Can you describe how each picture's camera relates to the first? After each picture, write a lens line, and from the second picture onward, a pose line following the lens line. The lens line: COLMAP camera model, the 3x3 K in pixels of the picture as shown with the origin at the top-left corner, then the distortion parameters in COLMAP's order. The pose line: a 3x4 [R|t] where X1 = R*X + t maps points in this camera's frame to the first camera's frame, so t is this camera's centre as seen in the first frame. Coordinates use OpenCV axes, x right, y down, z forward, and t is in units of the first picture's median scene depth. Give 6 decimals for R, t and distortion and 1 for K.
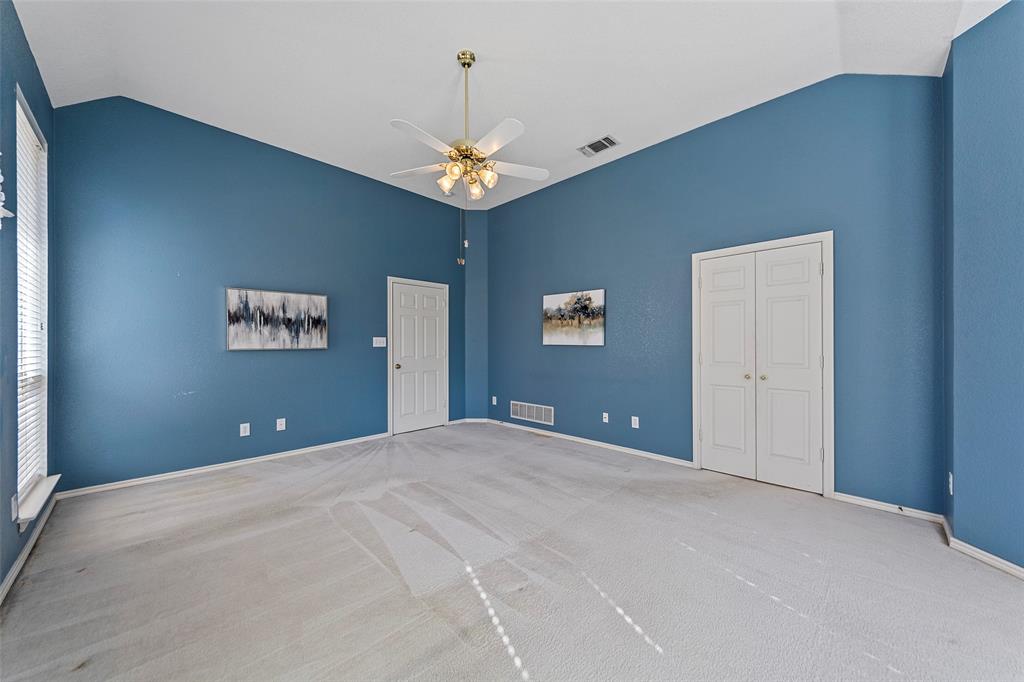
lens RADIAL K [[349.2, 0, 510.9], [0, 349.2, 343.6], [0, 0, 1]] dist [-0.000650, -0.000060]
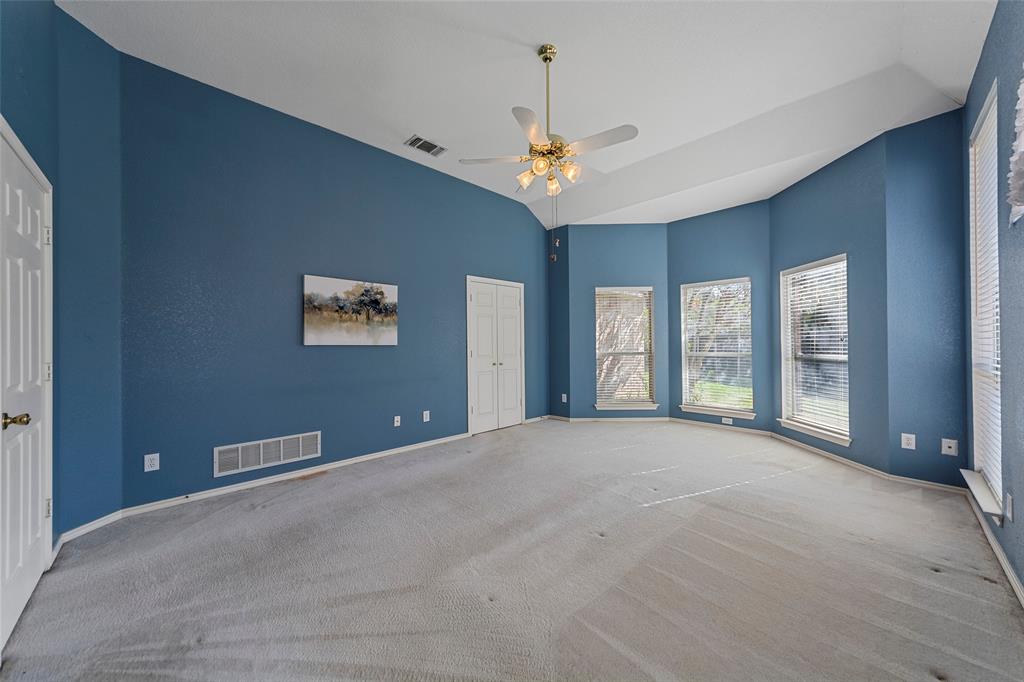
lens RADIAL K [[366.1, 0, 511.2], [0, 366.1, 340.5], [0, 0, 1]] dist [0.002375, -0.001397]
pose [[0.043638, 0.005847, 0.999030, -0.667144], [0.003568, 0.999976, -0.006009, -0.000321], [-0.999041, 0.003827, 0.043616, 0.604856]]
